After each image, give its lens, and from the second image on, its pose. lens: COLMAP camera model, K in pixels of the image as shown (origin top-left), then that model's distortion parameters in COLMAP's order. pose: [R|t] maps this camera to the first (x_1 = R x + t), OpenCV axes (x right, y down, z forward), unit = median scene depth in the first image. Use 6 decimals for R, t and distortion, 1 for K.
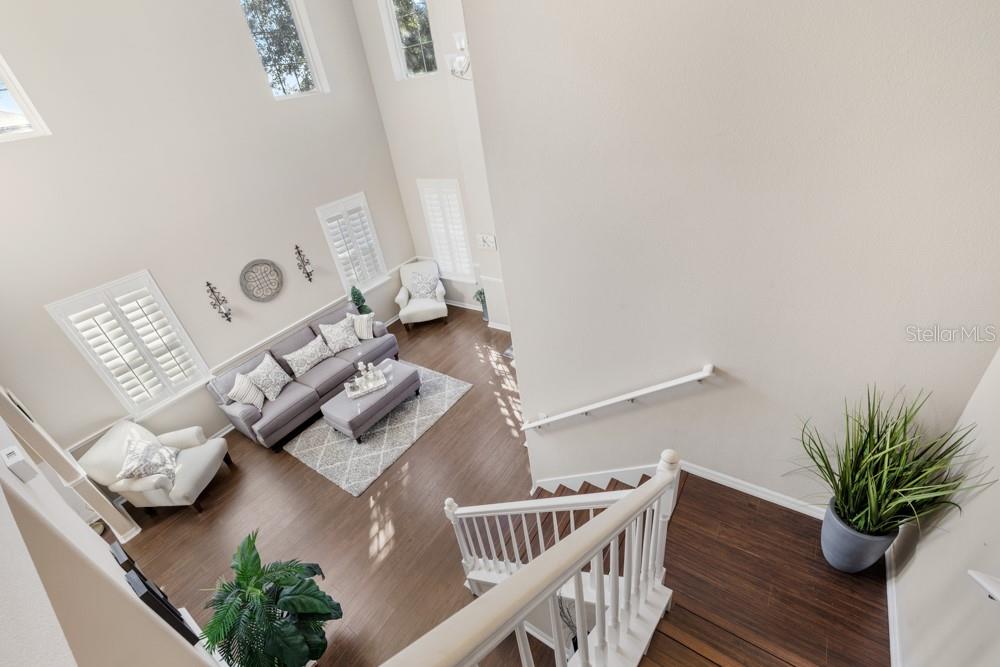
lens RADIAL K [[419.1, 0, 500.0], [0, 419.1, 333.5], [0, 0, 1]] dist [-0.022124, 0.000002]
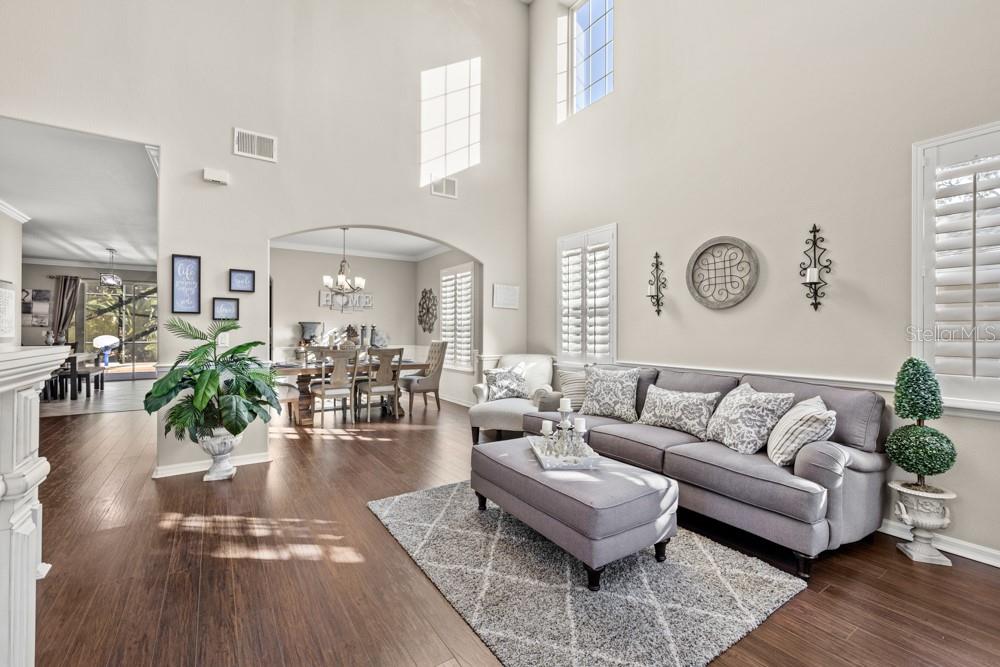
lens RADIAL K [[419.1, 0, 500.0], [0, 419.1, 333.5], [0, 0, 1]] dist [-0.022124, 0.000002]
pose [[-0.371969, 0.133956, -0.918529, 0.106954], [-0.447054, 0.841358, 0.303741, -0.092604], [0.813500, 0.523614, -0.253074, 0.925045]]
